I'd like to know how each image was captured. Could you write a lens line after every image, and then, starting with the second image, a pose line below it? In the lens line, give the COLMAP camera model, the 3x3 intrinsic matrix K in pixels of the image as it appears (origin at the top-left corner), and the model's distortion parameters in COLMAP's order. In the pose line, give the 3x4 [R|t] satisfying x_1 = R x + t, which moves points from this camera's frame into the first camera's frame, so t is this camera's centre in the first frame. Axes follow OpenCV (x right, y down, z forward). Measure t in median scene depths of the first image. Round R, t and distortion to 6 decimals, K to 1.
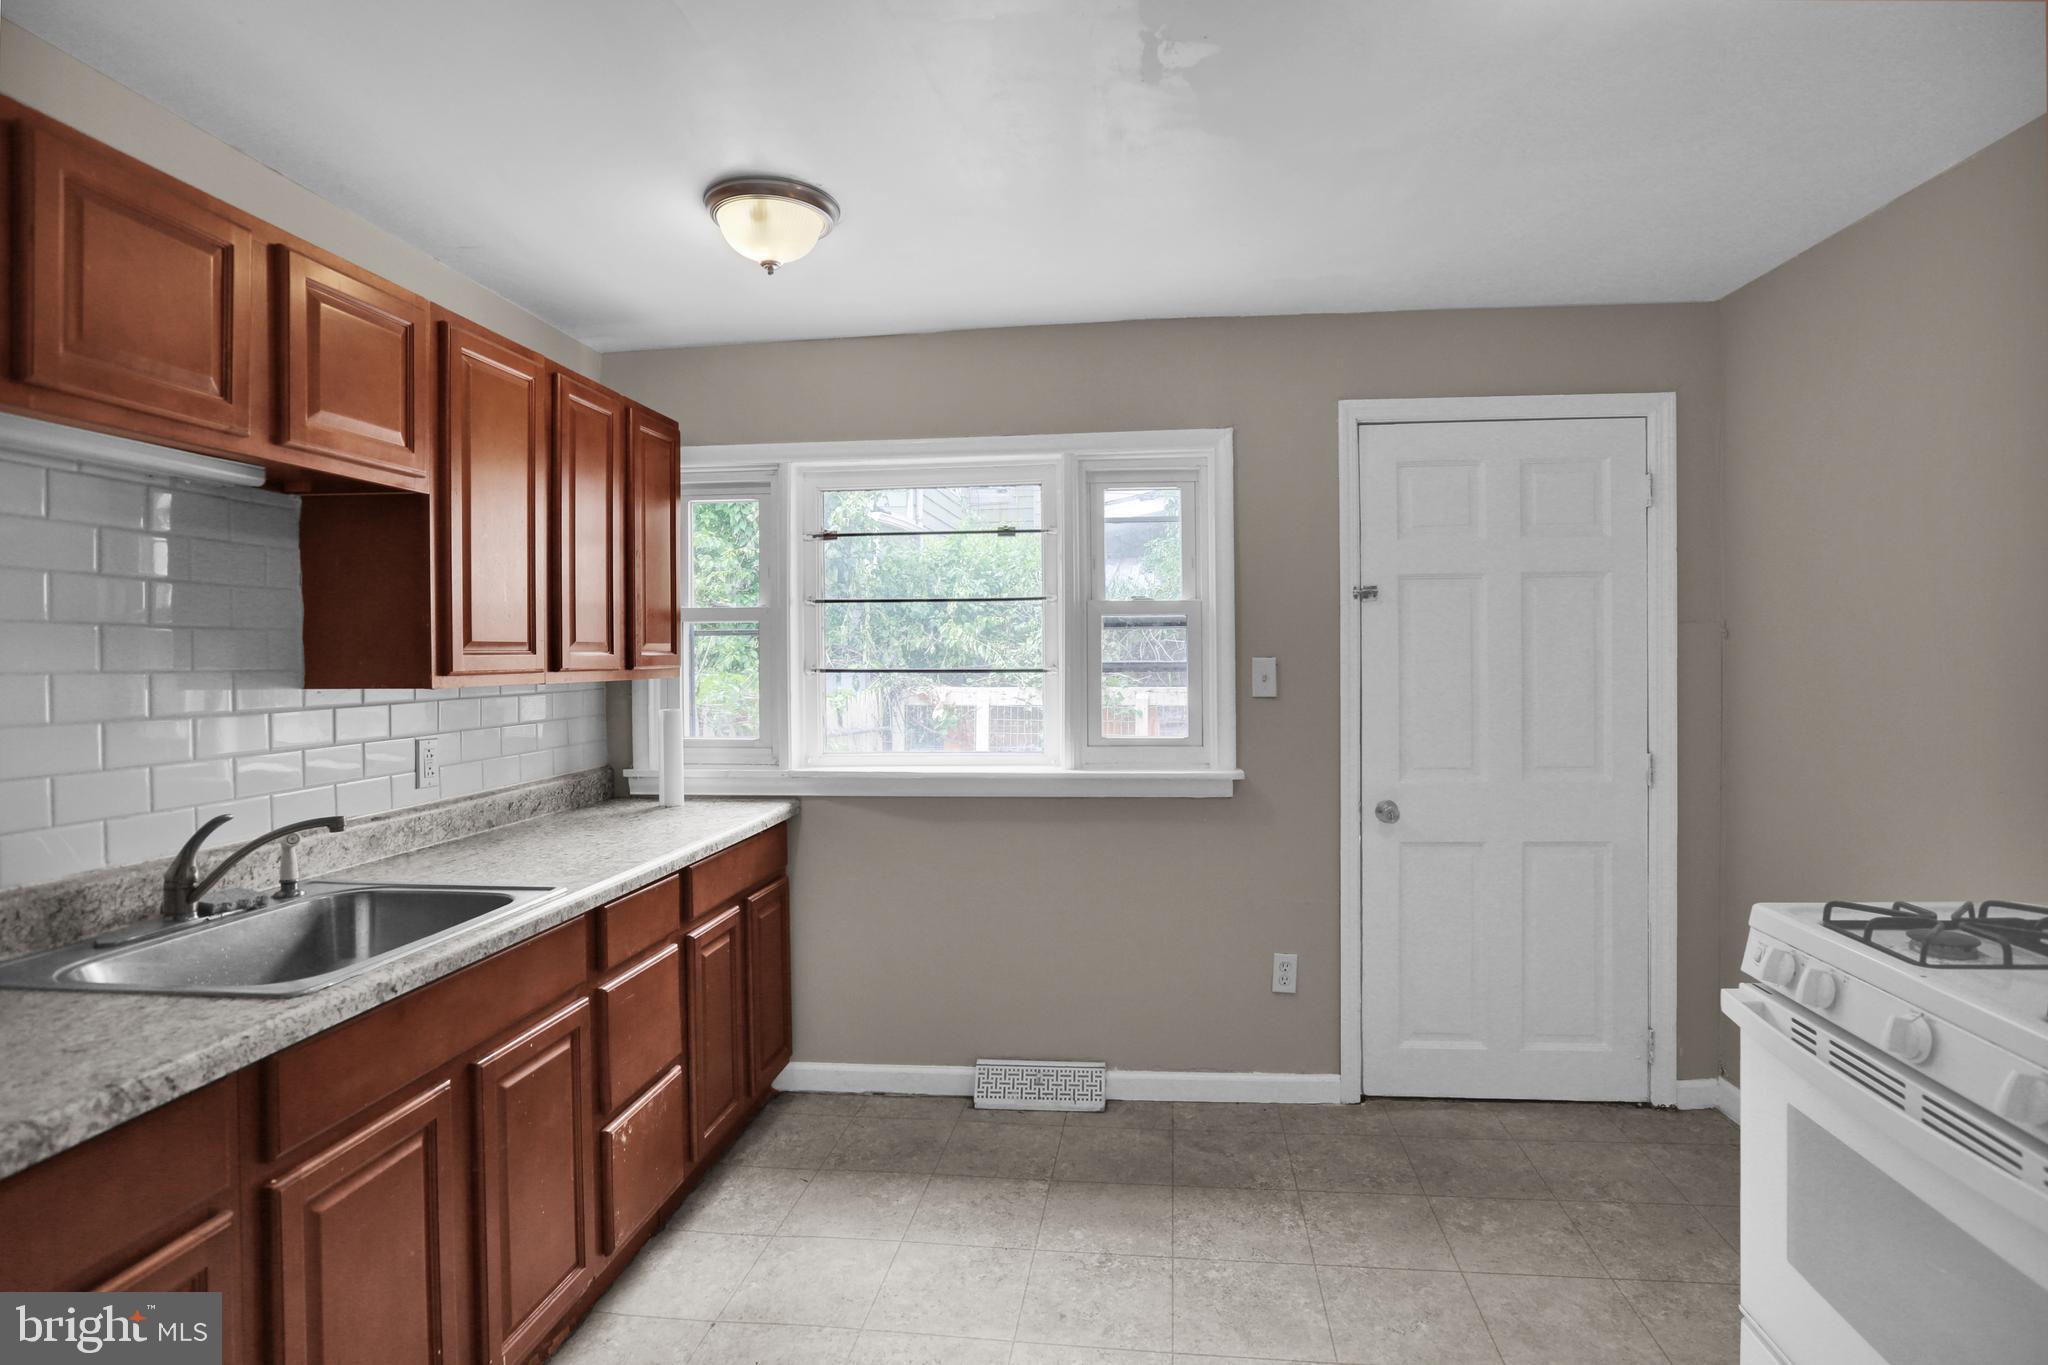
lens RADIAL K [[1027.5, 0, 1042.9], [0, 1027.5, 682.6], [0, 0, 1]] dist [-0.014892, 0.002520]
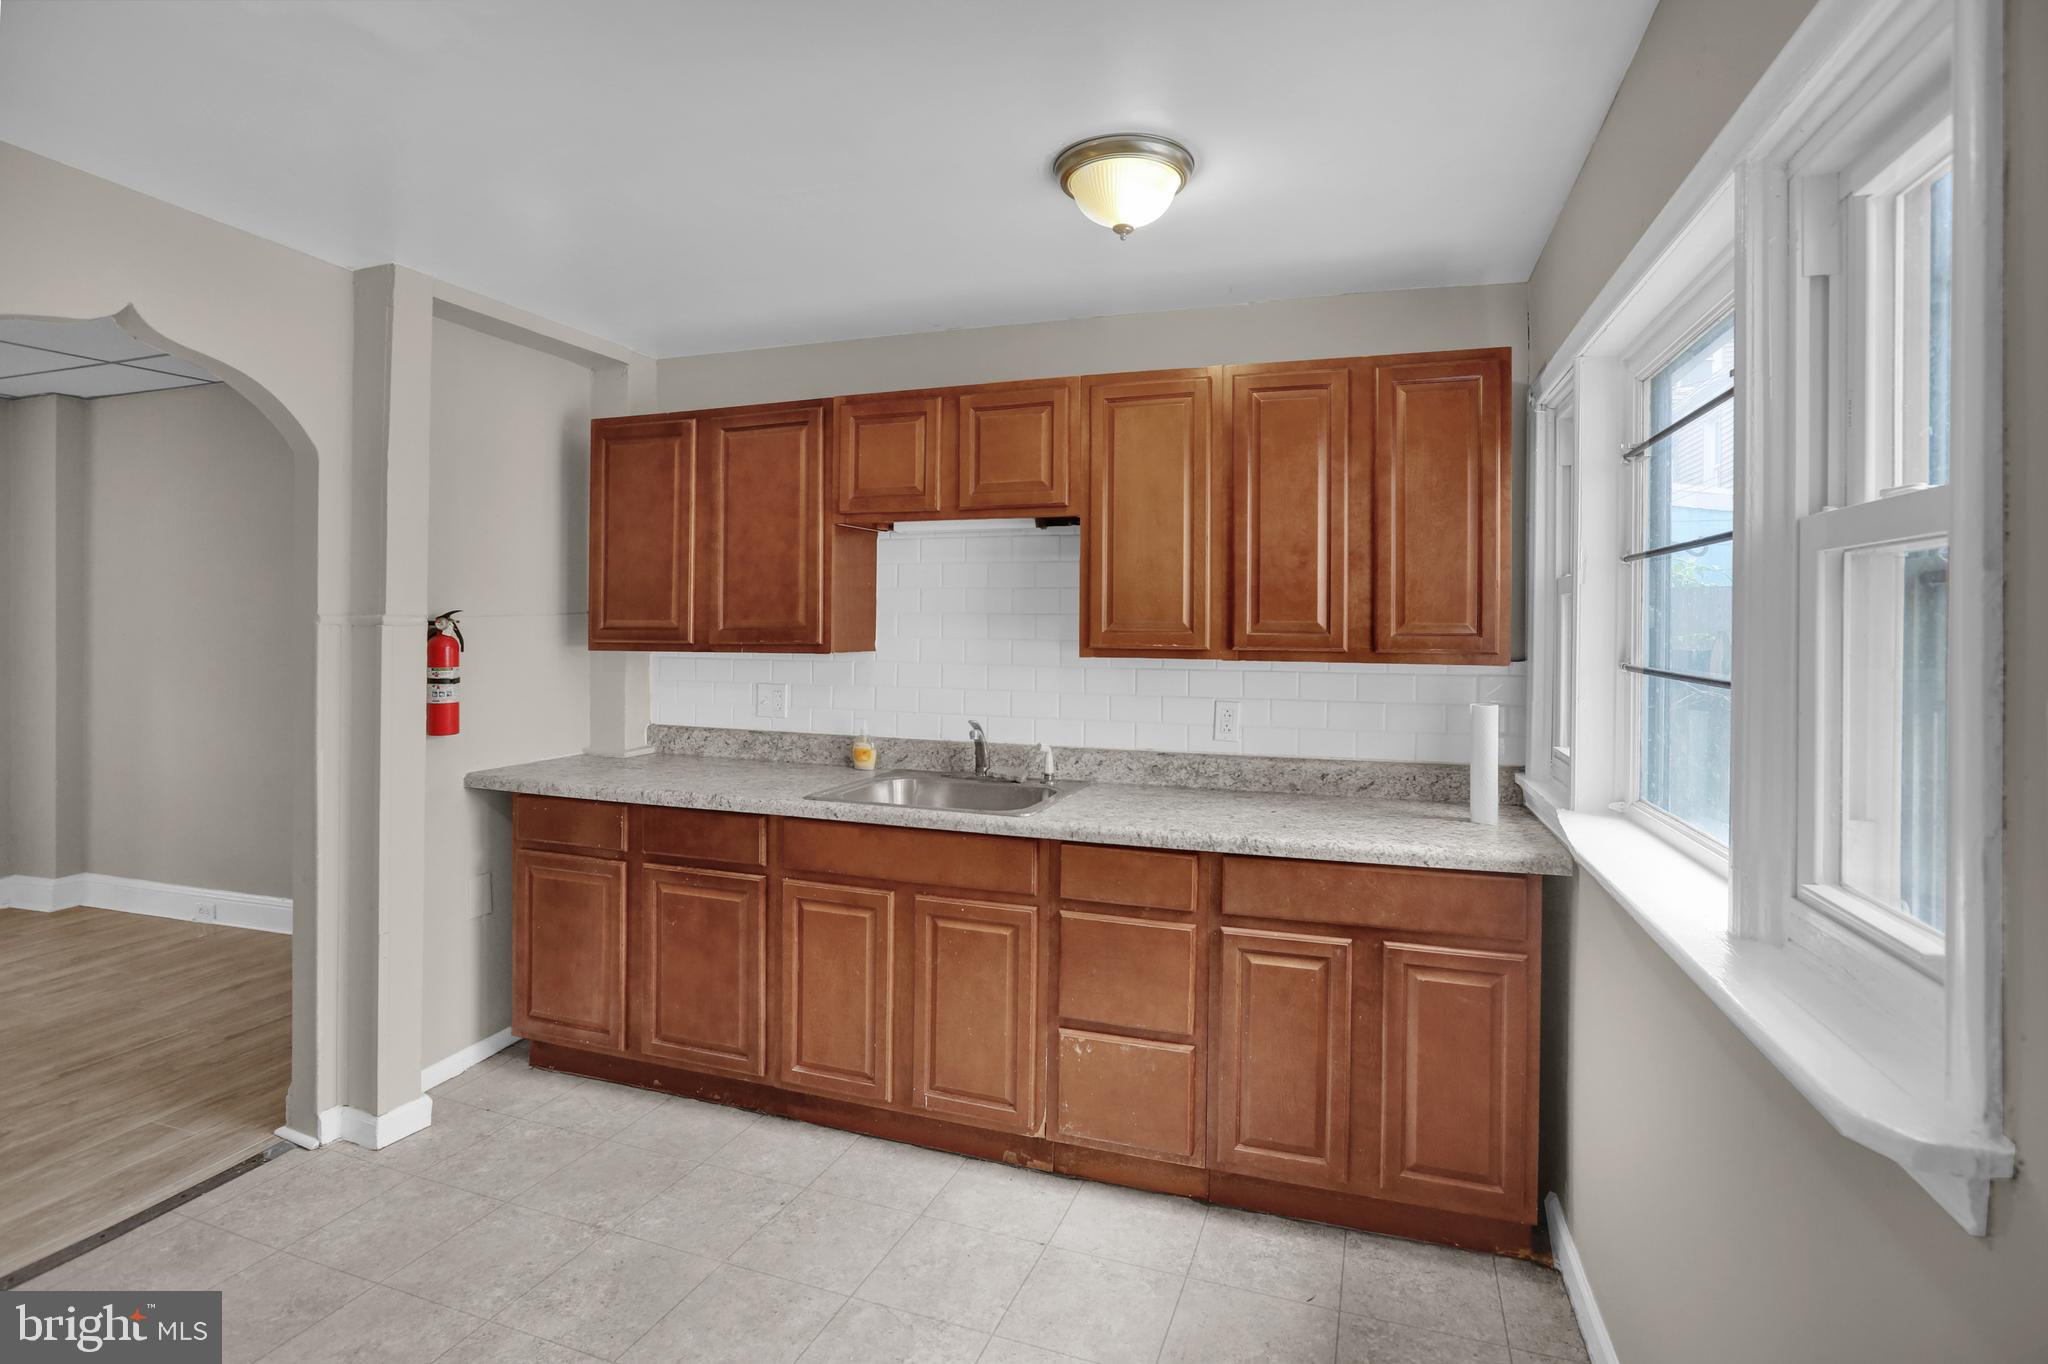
lens RADIAL K [[973.2, 0, 1062.6], [0, 973.2, 614.9], [0, 0, 1]] dist [-0.026249, 0.004493]
pose [[-0.206706, -0.002096, -0.978401, 0.481584], [-0.032363, 0.999465, 0.004696, -0.041025], [0.977868, 0.032635, -0.206663, 0.837639]]
